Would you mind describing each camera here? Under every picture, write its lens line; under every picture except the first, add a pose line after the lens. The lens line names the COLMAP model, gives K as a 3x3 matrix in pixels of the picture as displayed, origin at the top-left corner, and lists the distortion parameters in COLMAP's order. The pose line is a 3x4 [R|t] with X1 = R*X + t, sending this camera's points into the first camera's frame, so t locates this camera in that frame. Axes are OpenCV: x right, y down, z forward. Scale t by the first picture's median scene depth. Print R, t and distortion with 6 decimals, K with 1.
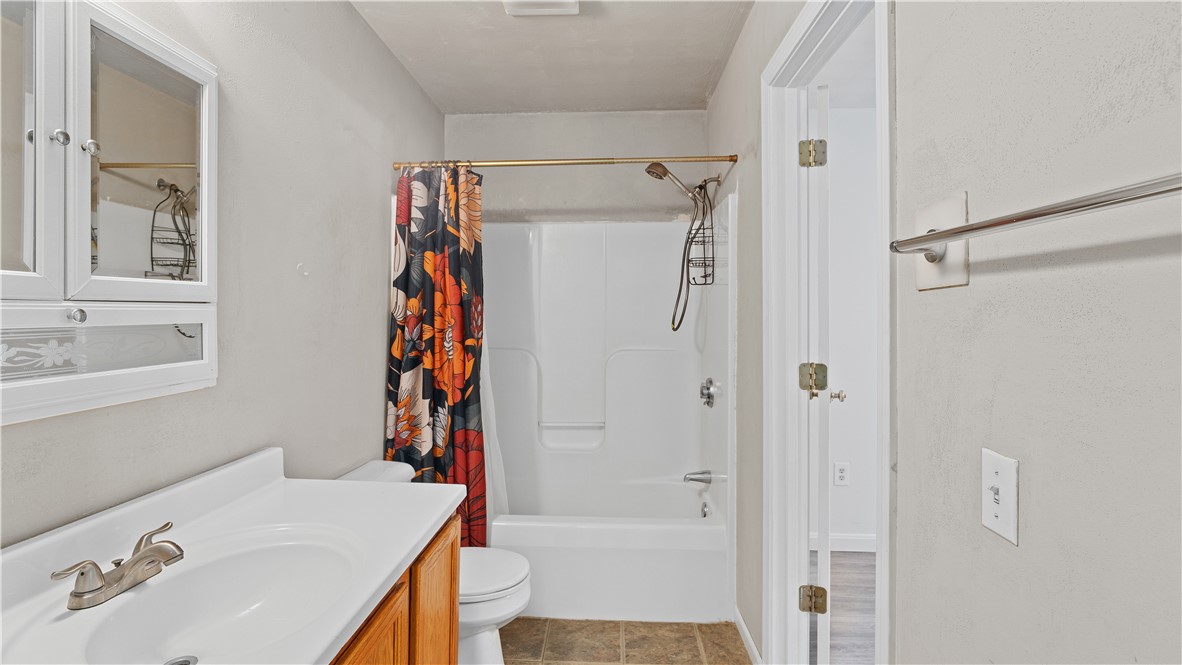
lens RADIAL K [[566.3, 0, 587.4], [0, 566.3, 328.9], [0, 0, 1]] dist [-0.002032, 0.000491]
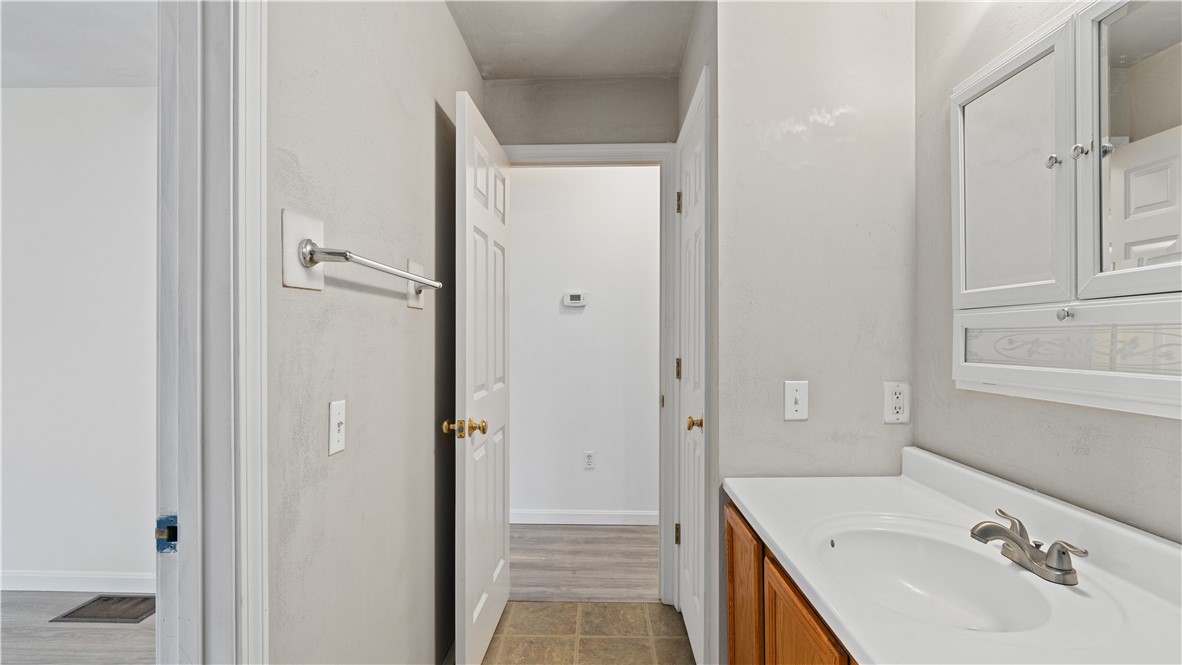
lens RADIAL K [[566.3, 0, 587.4], [0, 566.3, 328.9], [0, 0, 1]] dist [-0.002032, 0.000491]
pose [[-0.999699, -0.004336, -0.024160, 0.051844], [-0.004663, 0.999898, 0.013495, -0.005891], [0.024099, 0.013603, -0.999617, 2.137780]]
